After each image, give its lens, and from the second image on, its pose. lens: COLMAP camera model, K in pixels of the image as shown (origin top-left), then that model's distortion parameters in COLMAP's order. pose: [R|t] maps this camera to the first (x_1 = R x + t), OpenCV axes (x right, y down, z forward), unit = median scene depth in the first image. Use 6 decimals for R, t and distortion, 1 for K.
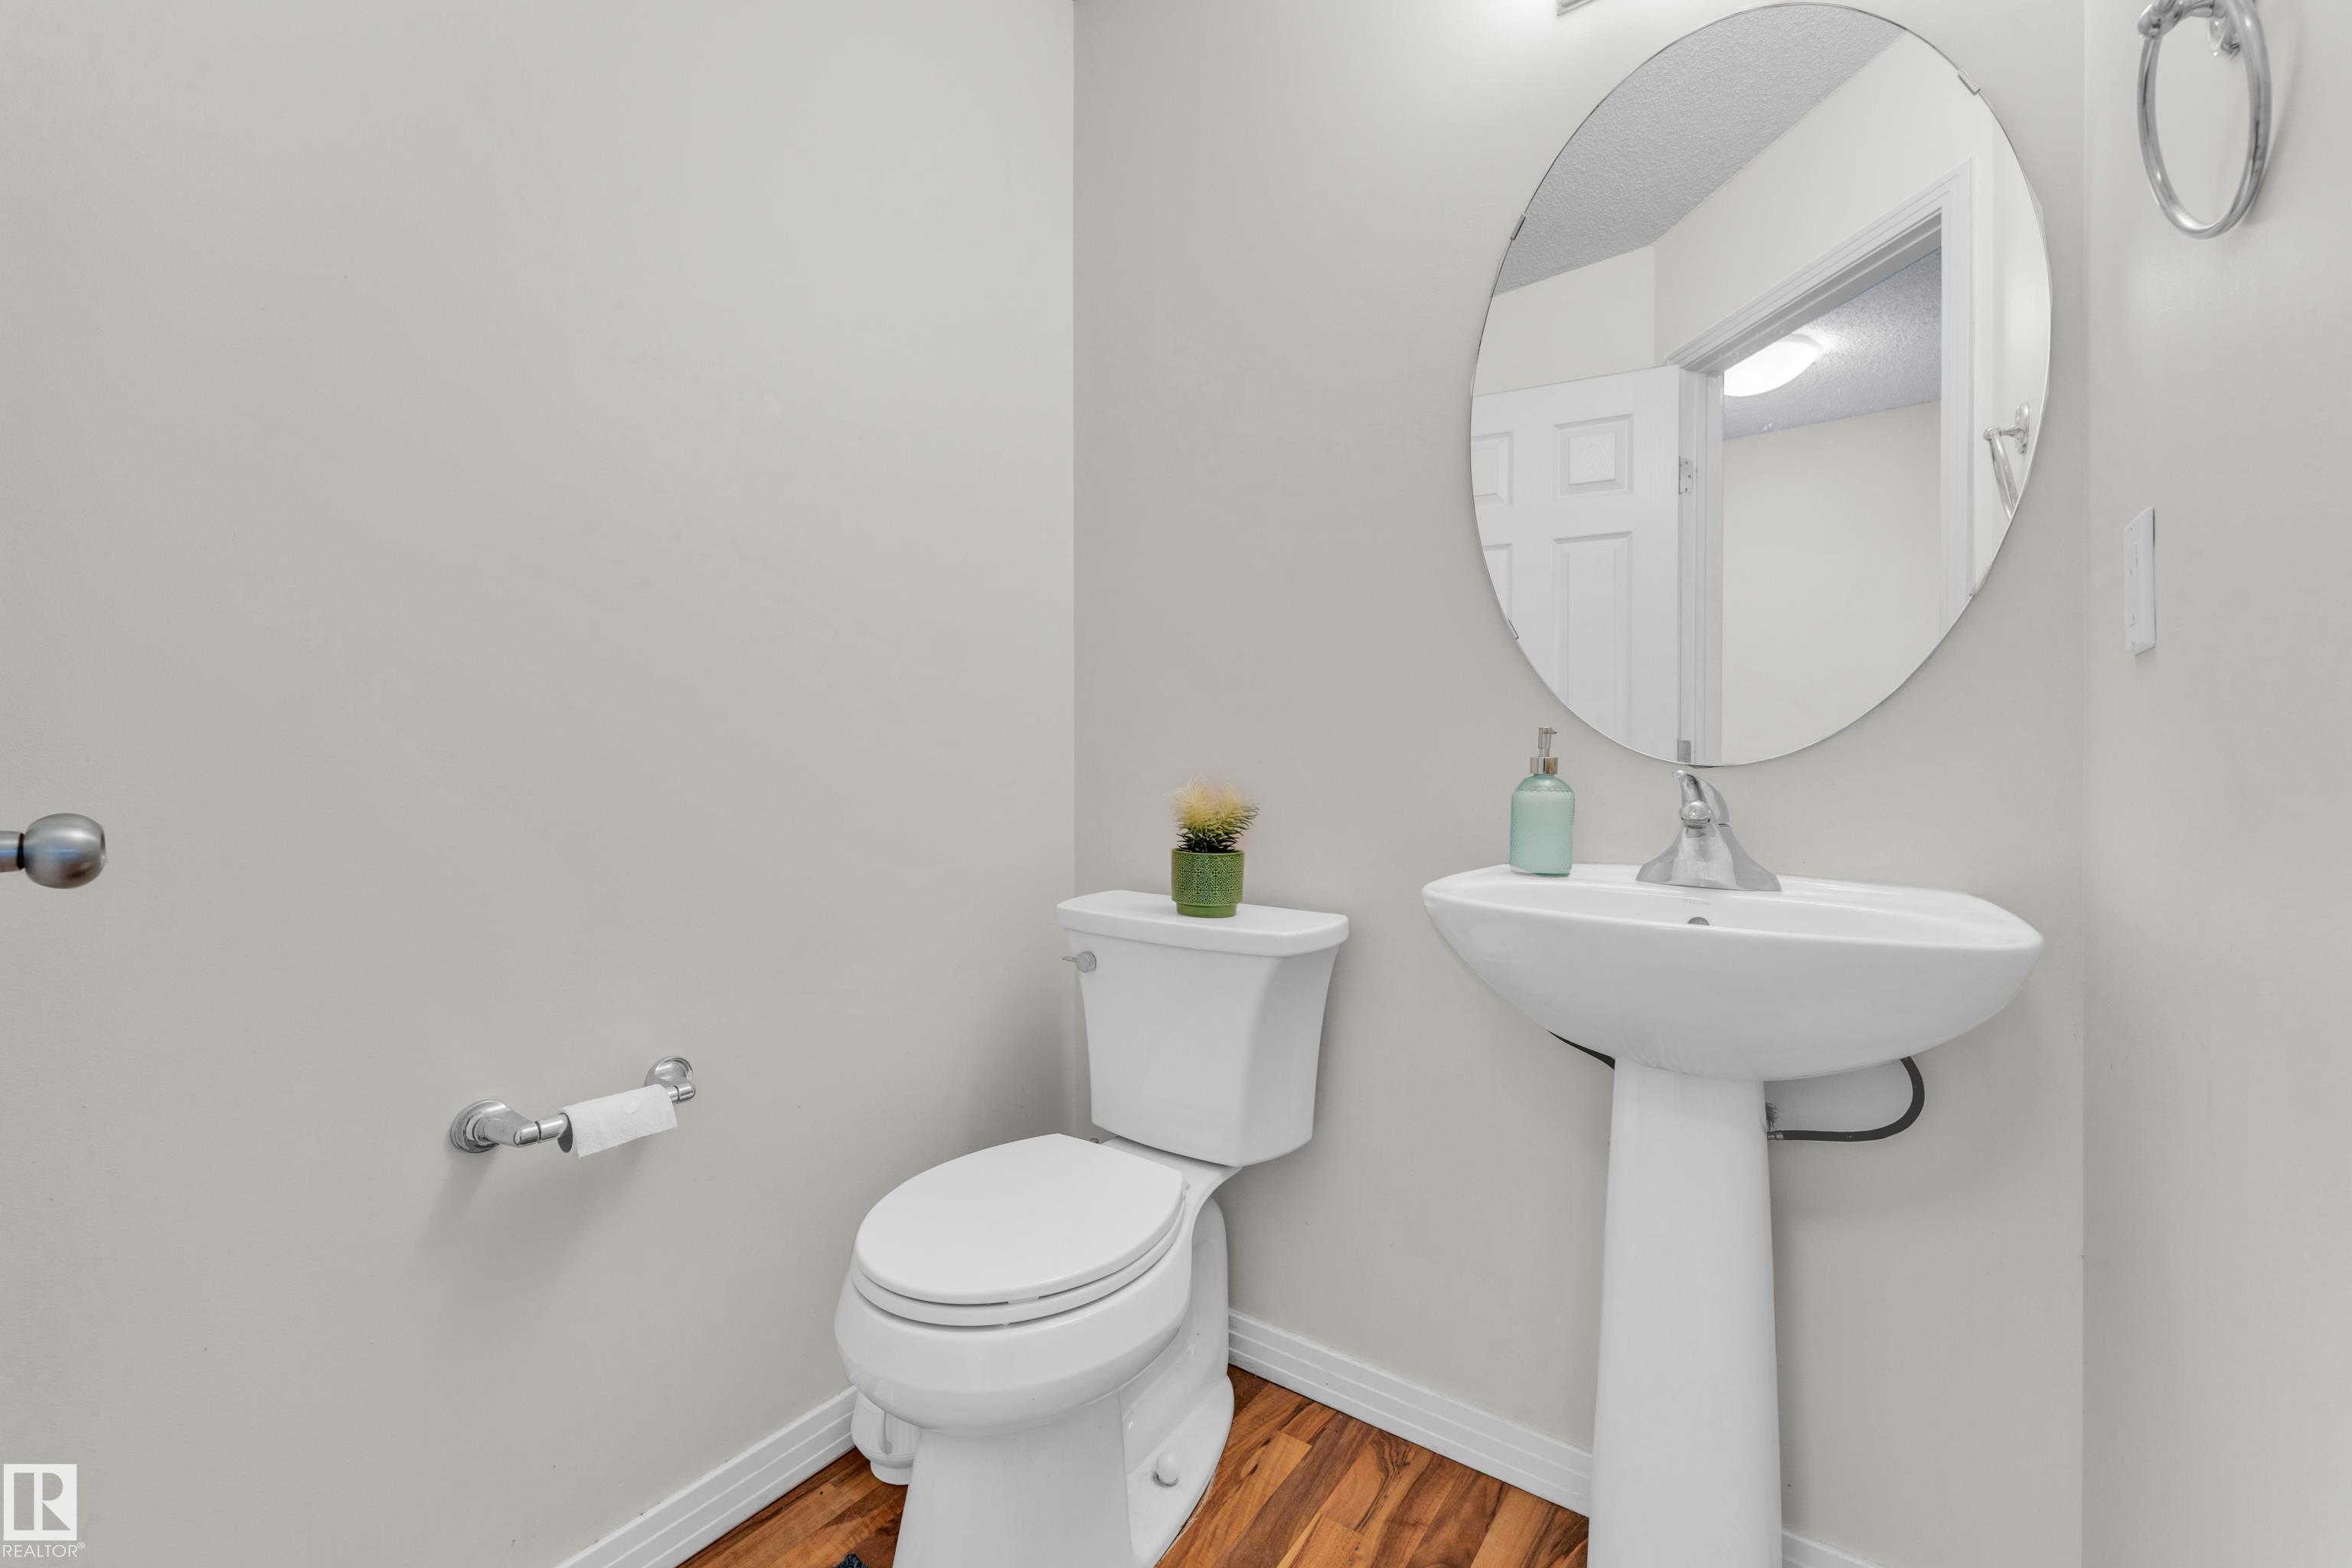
lens RADIAL K [[940.8, 0, 1173.5], [0, 940.8, 771.8], [0, 0, 1]] dist [-0.002556, -0.000049]
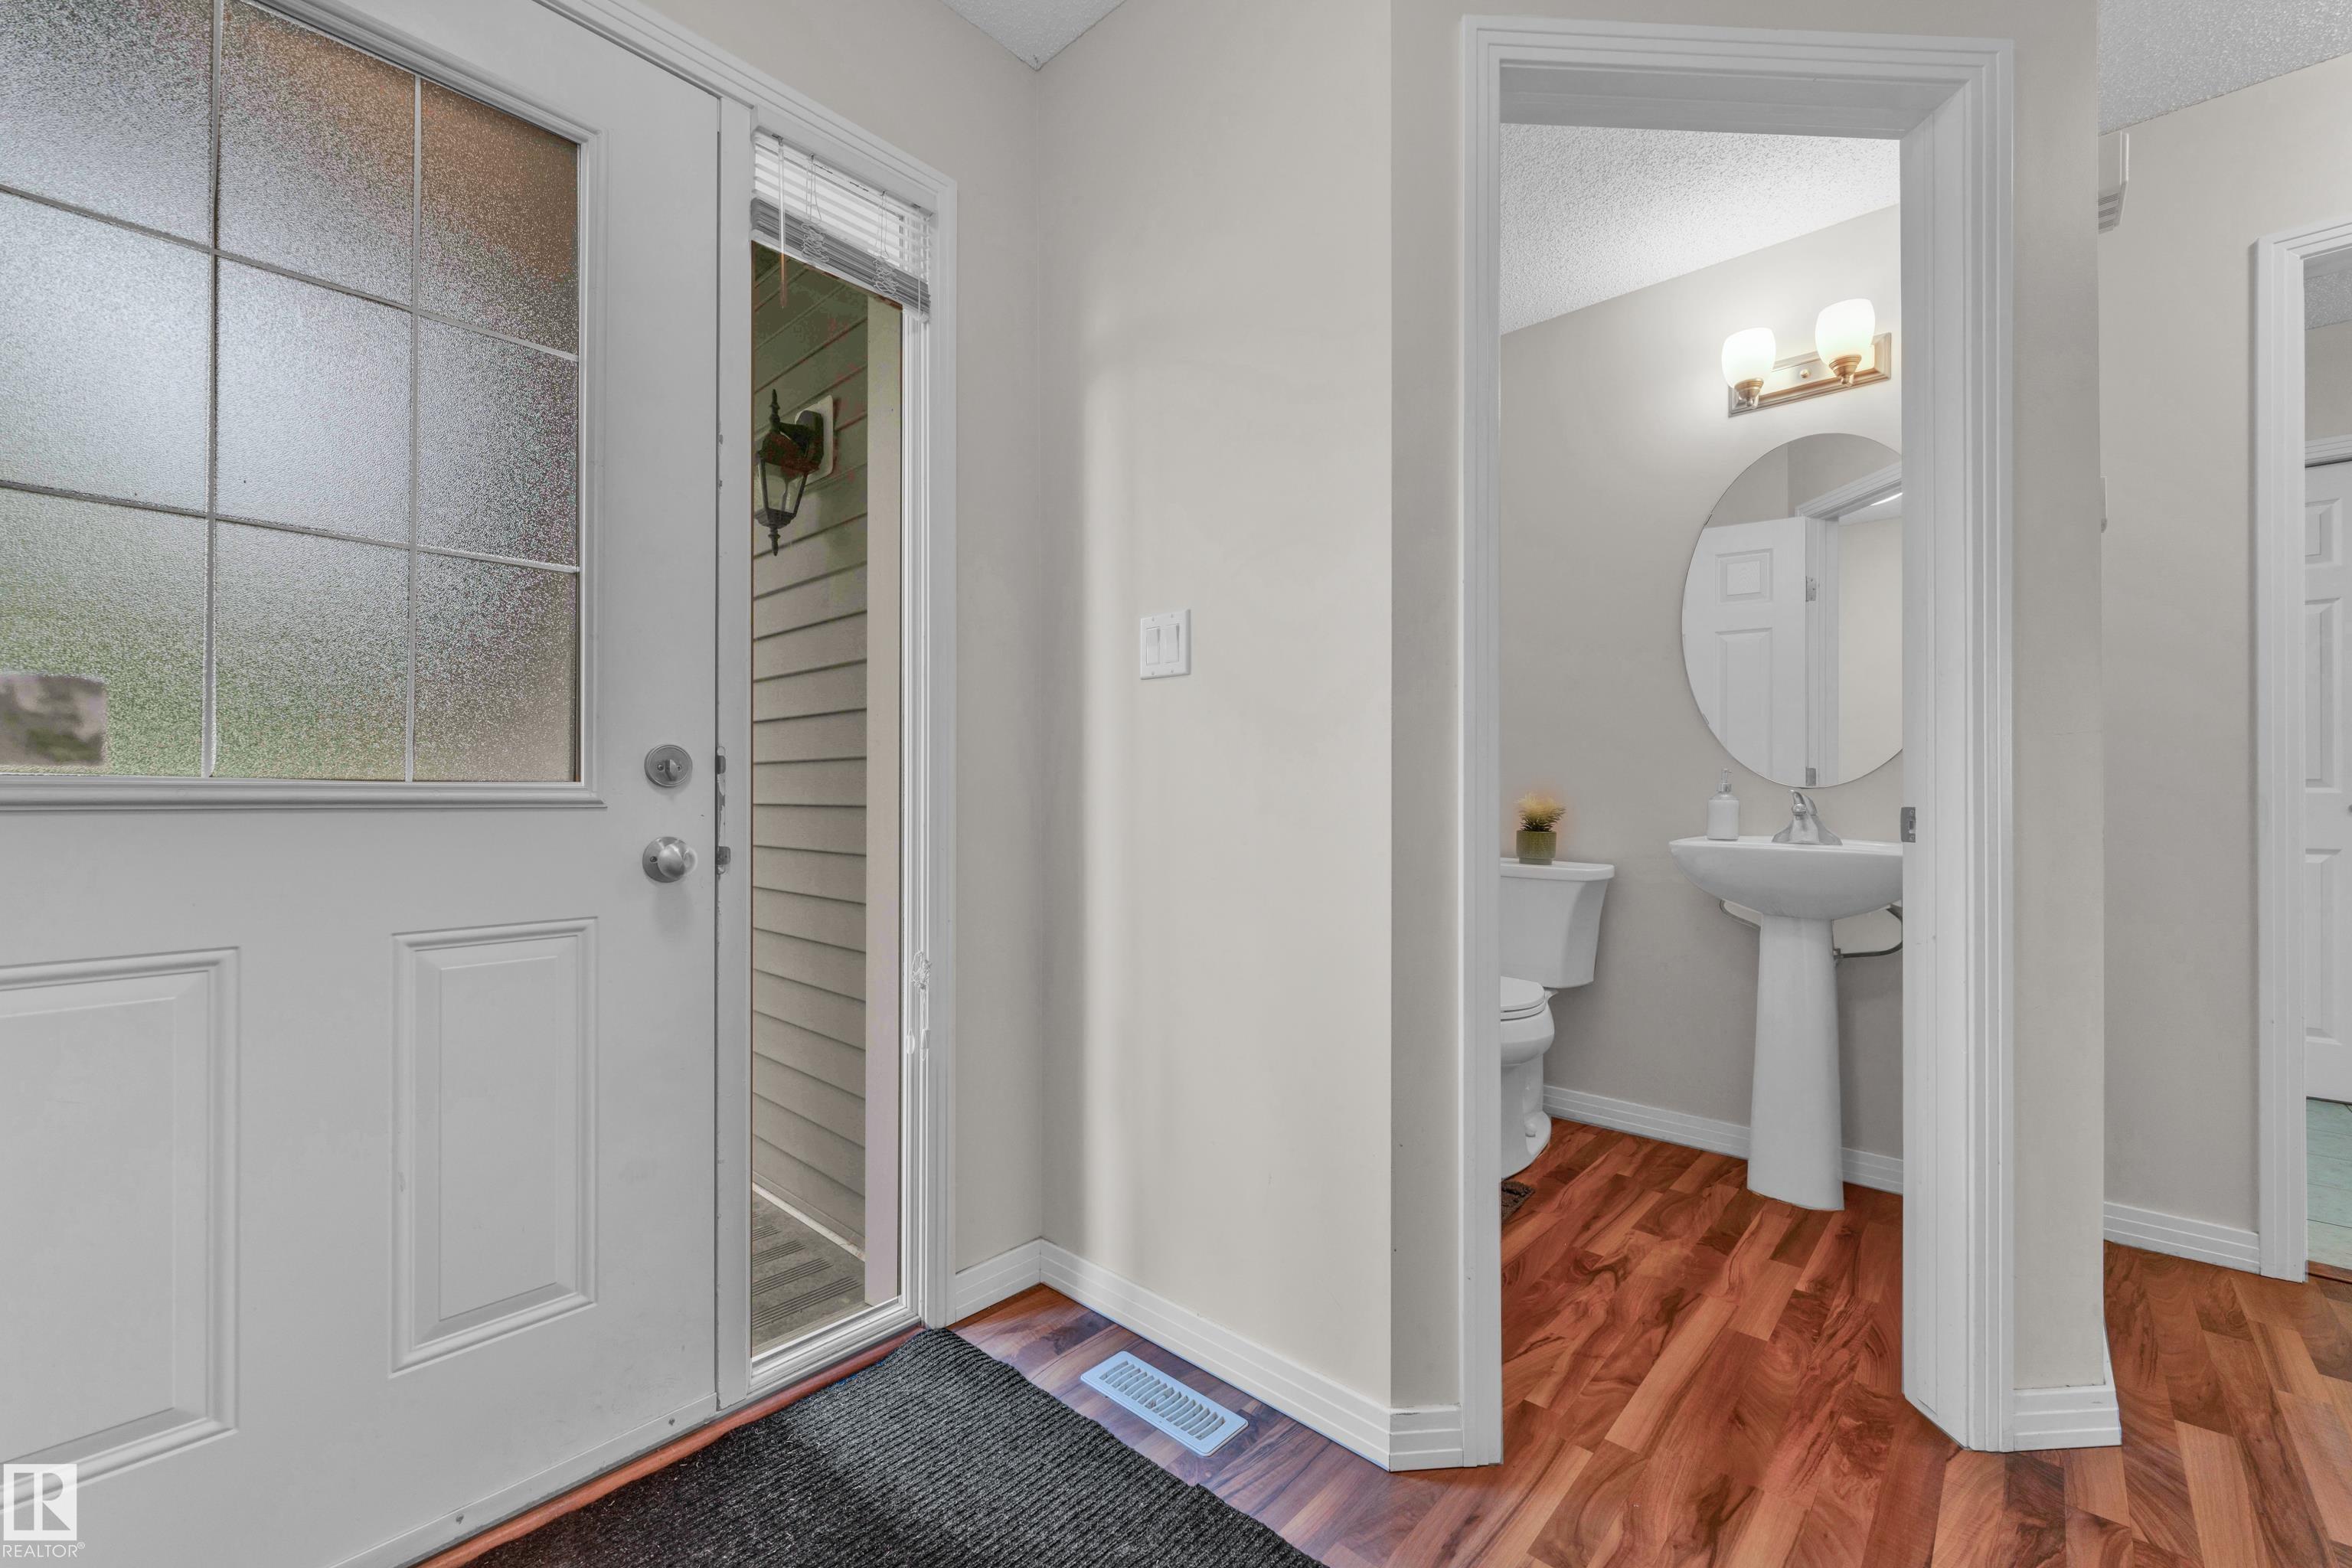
lens RADIAL K [[959.1, 0, 1183.4], [0, 959.1, 788.8], [0, 0, 1]] dist [-0.000780, 0.000111]
pose [[0.995328, 0.004219, -0.096457, -0.508279], [-0.004188, 0.999991, 0.000528, -0.000330], [0.096458, -0.000122, 0.995337, -1.046711]]
